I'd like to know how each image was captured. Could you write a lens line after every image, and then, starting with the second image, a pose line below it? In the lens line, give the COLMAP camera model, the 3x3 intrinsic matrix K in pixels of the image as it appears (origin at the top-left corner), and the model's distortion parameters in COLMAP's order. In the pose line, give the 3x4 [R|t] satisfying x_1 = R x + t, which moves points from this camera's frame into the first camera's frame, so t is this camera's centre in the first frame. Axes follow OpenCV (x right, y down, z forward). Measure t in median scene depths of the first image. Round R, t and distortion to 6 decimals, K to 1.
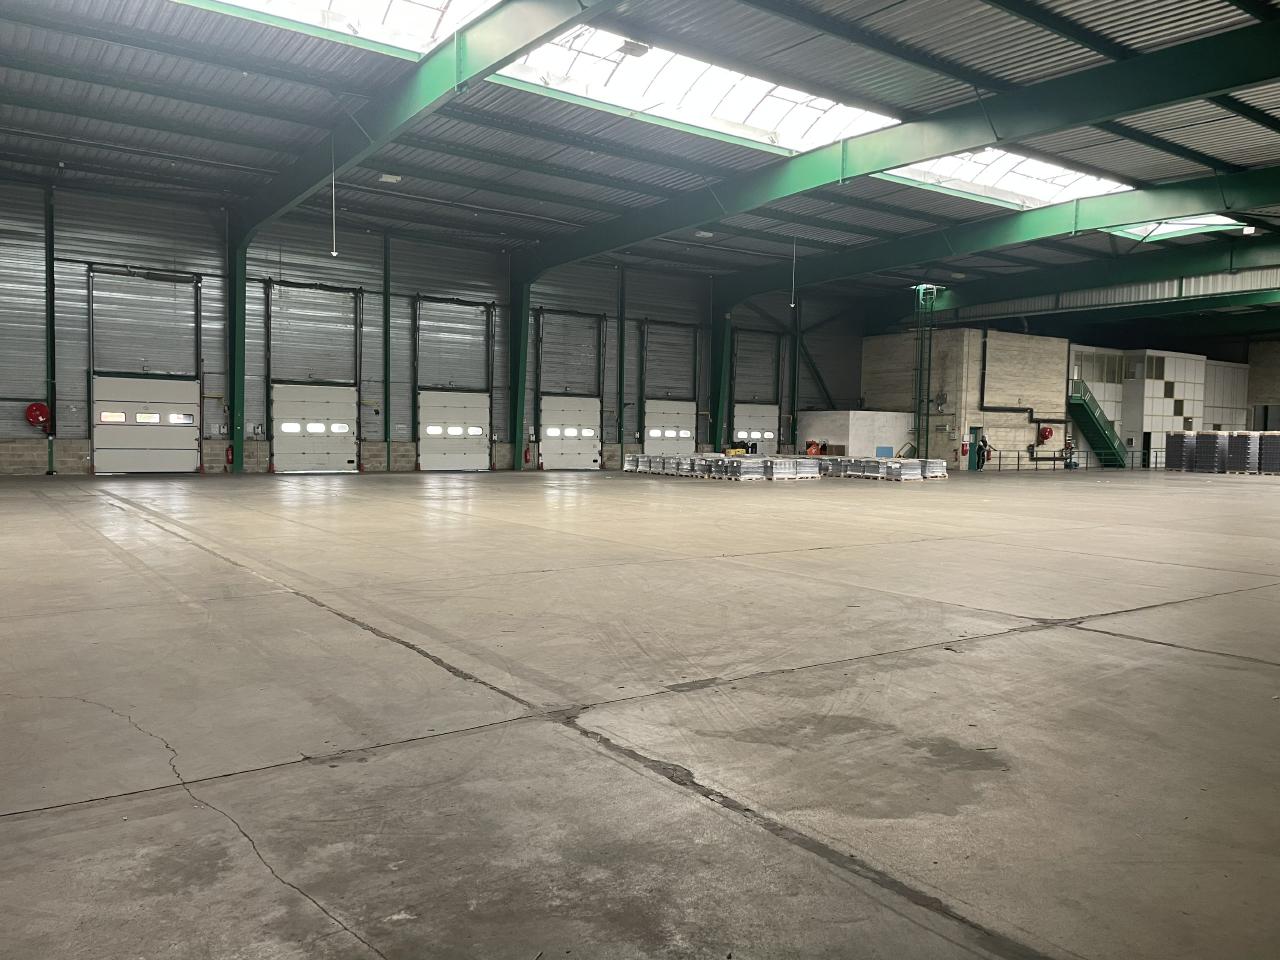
lens RADIAL K [[962.5, 0, 639.1], [0, 962.5, 476.7], [0, 0, 1]] dist [0.077590, -0.099041]
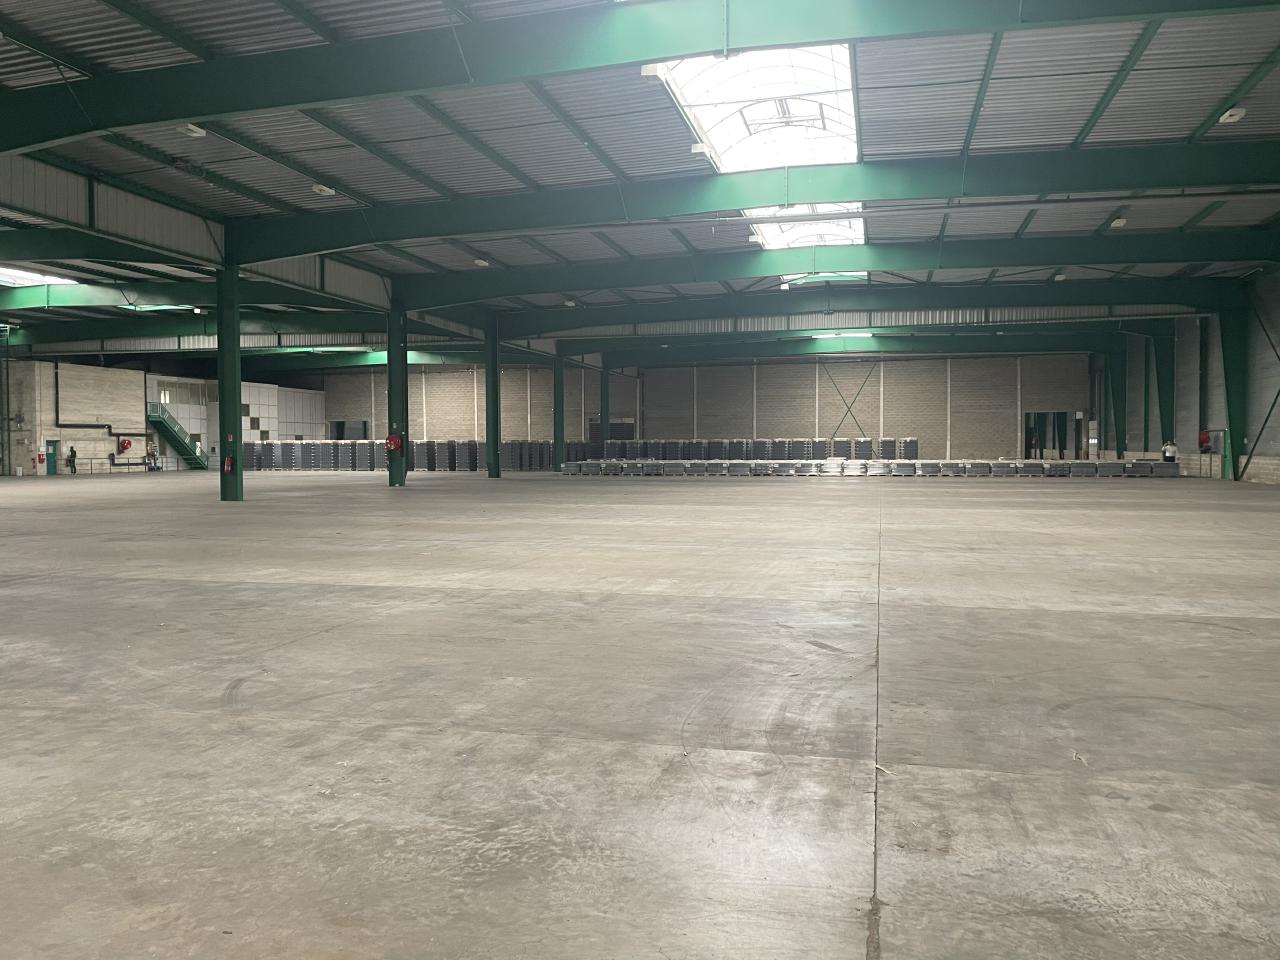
lens RADIAL K [[962.5, 0, 627.5], [0, 962.5, 472.4], [0, 0, 1]] dist [0.077590, -0.099041]
pose [[0.762598, -0.038586, 0.645721, 0.095790], [0.049073, 0.998794, 0.001730, 0.023239], [-0.645009, 0.030368, 0.763571, -0.419253]]
